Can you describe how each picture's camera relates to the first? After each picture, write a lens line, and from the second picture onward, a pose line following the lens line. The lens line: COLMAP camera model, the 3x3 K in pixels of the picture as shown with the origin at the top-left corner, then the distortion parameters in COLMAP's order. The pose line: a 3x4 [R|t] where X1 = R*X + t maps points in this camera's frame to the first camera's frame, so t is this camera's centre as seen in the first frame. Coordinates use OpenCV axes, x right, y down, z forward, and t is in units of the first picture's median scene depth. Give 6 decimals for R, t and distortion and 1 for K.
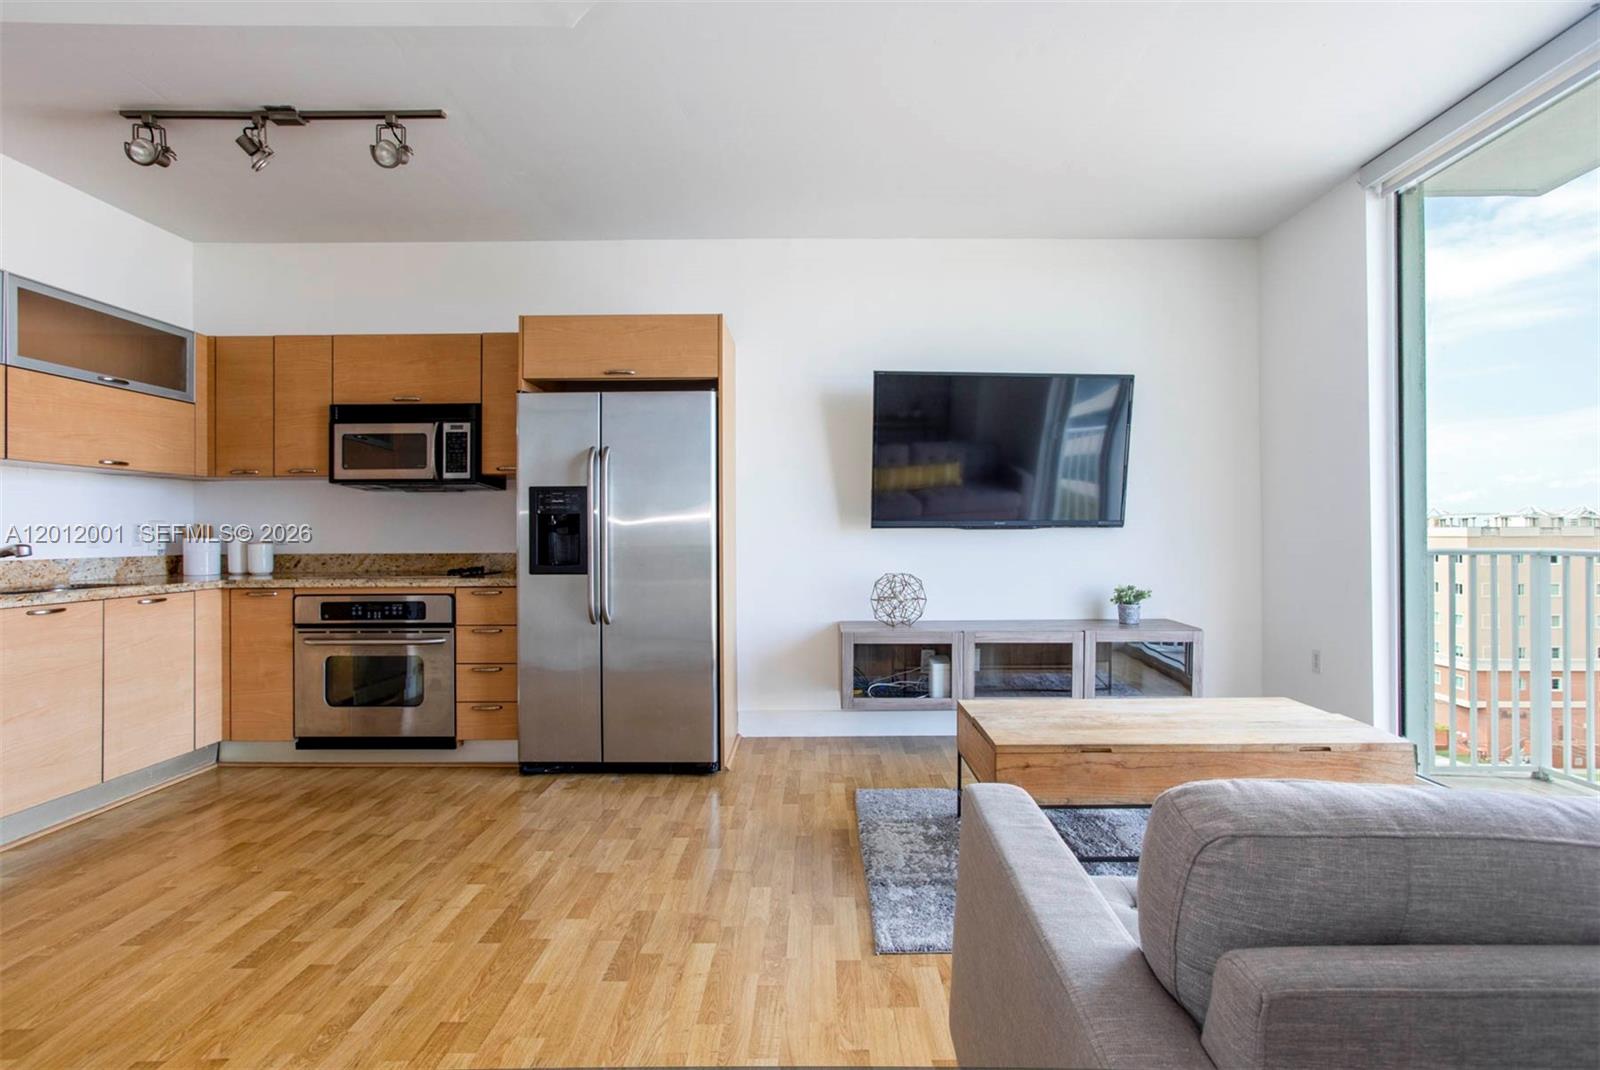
lens RADIAL K [[790.0, 0, 815.9], [0, 790.0, 532.2], [0, 0, 1]] dist [-0.033716, 0.024521]
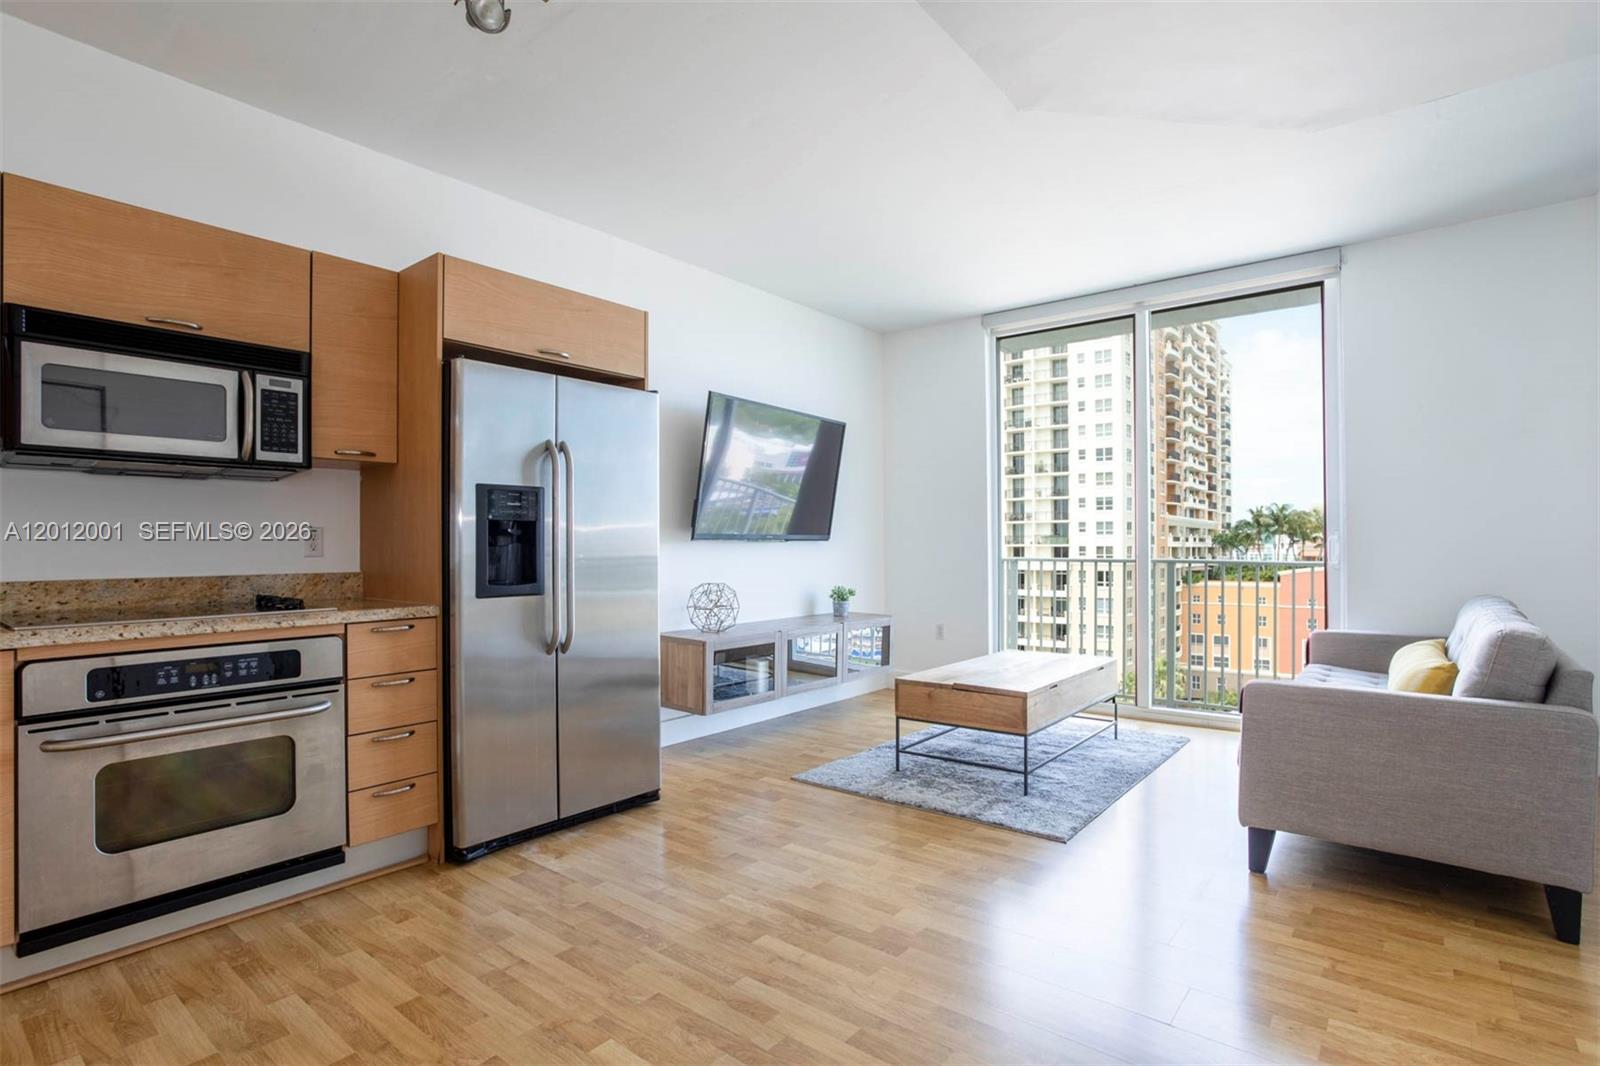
lens RADIAL K [[793.7, 0, 792.9], [0, 793.7, 539.5], [0, 0, 1]] dist [-0.023572, 0.000938]
pose [[0.633391, 0.005882, 0.773810, -0.743495], [0.001559, 0.999959, -0.008877, 0.003732], [-0.773830, 0.006830, 0.633356, 0.269453]]
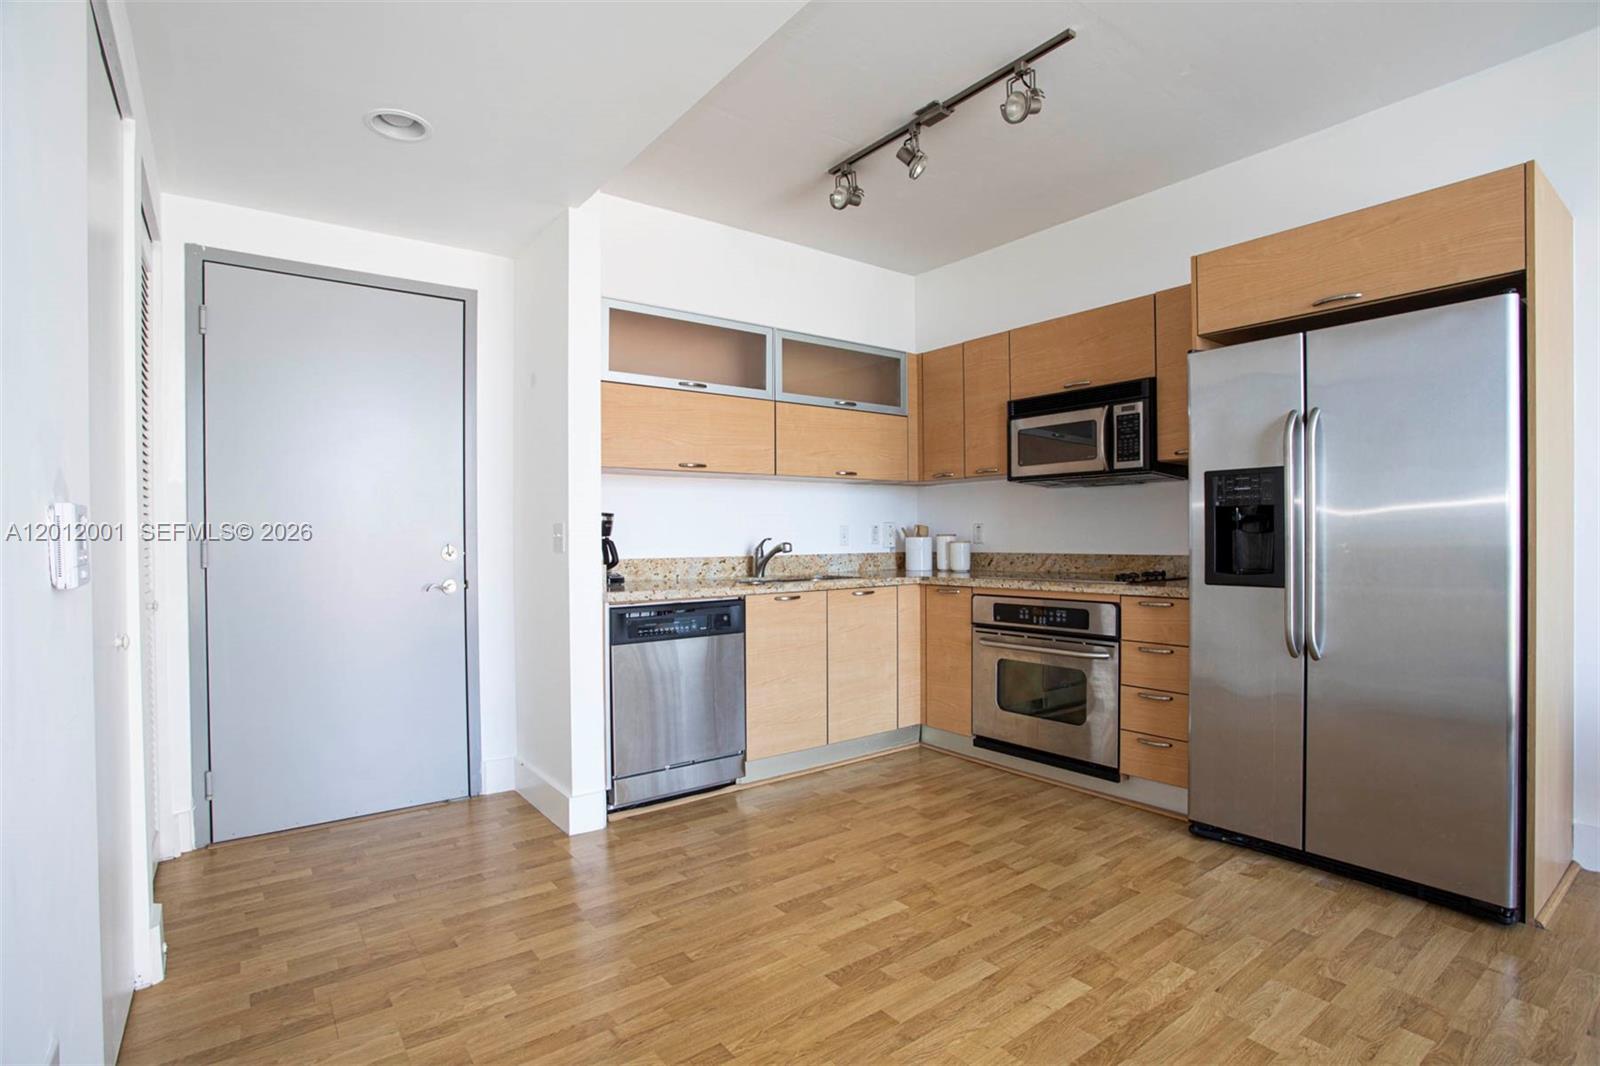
lens RADIAL K [[779.8, 0, 798.1], [0, 779.8, 543.4], [0, 0, 1]] dist [-0.076889, 0.033799]
pose [[0.601412, 0.006624, -0.798912, -0.002474], [0.006664, 0.999889, 0.013307, 0.000432], [0.798911, -0.013327, 0.601301, 0.219175]]
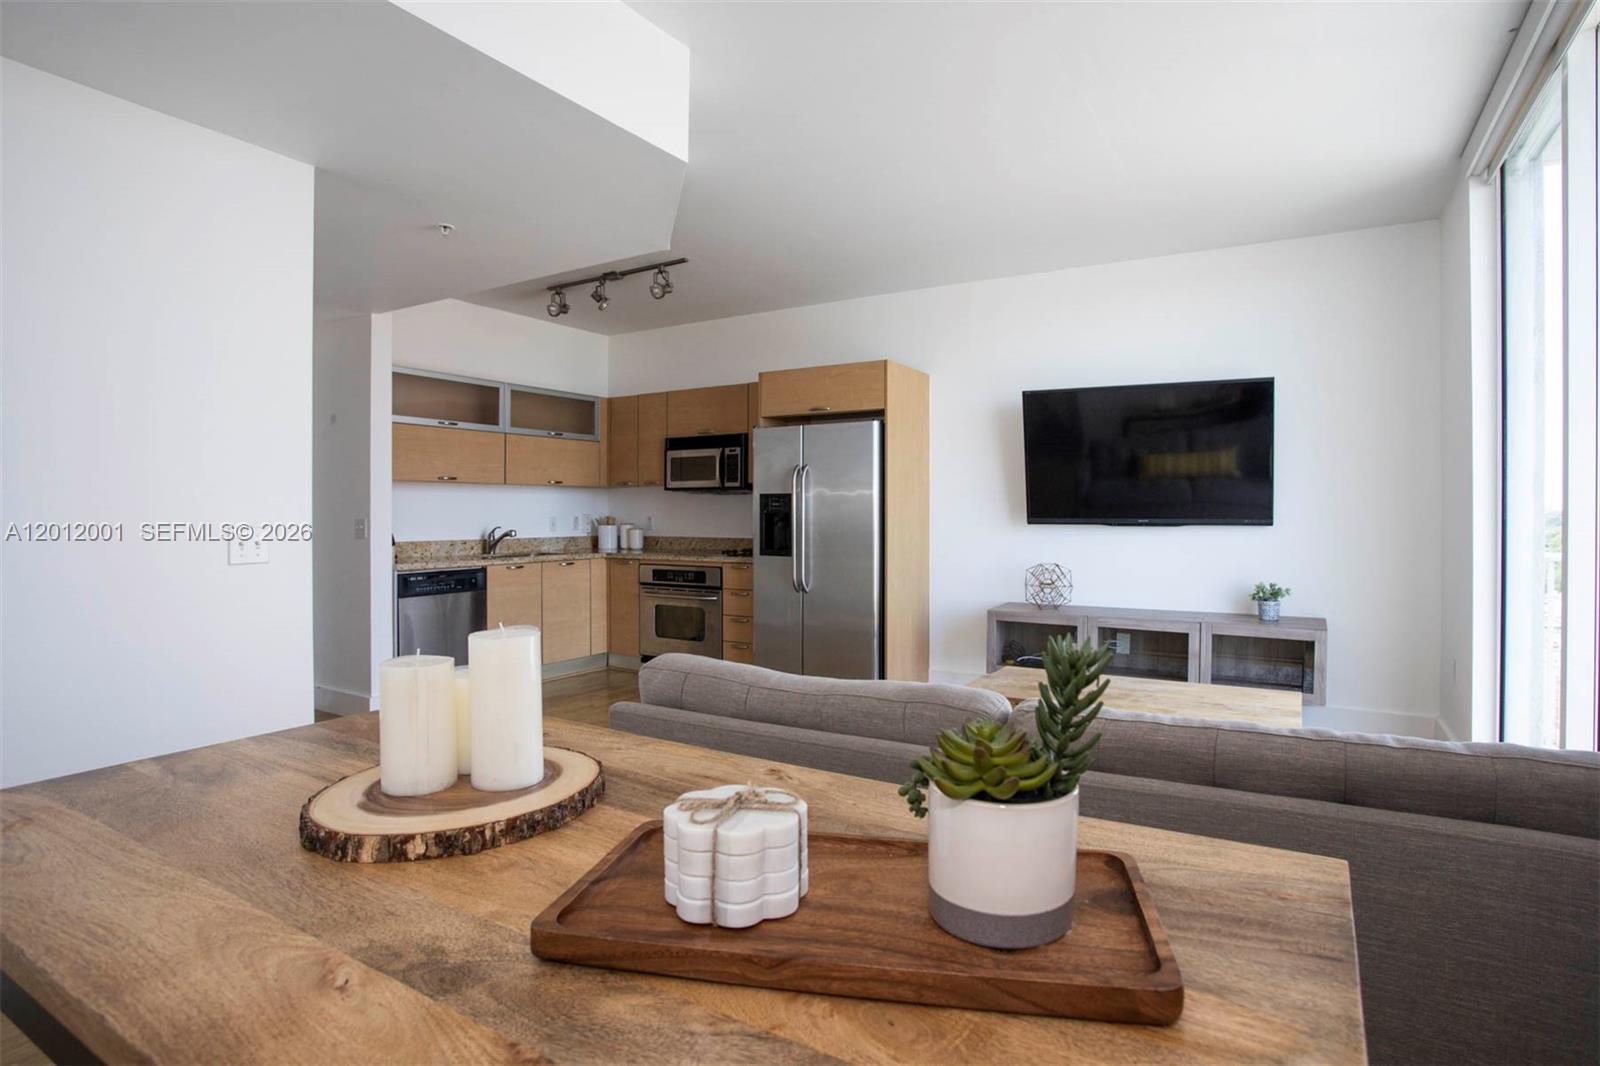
lens RADIAL K [[806.3, 0, 844.6], [0, 806.3, 523.5], [0, 0, 1]] dist [-0.107621, 0.050005]
pose [[0.871663, 0.011668, -0.489966, 0.471827], [-0.004415, 0.999863, 0.015957, -0.027147], [0.490085, -0.011746, 0.871595, -0.191015]]
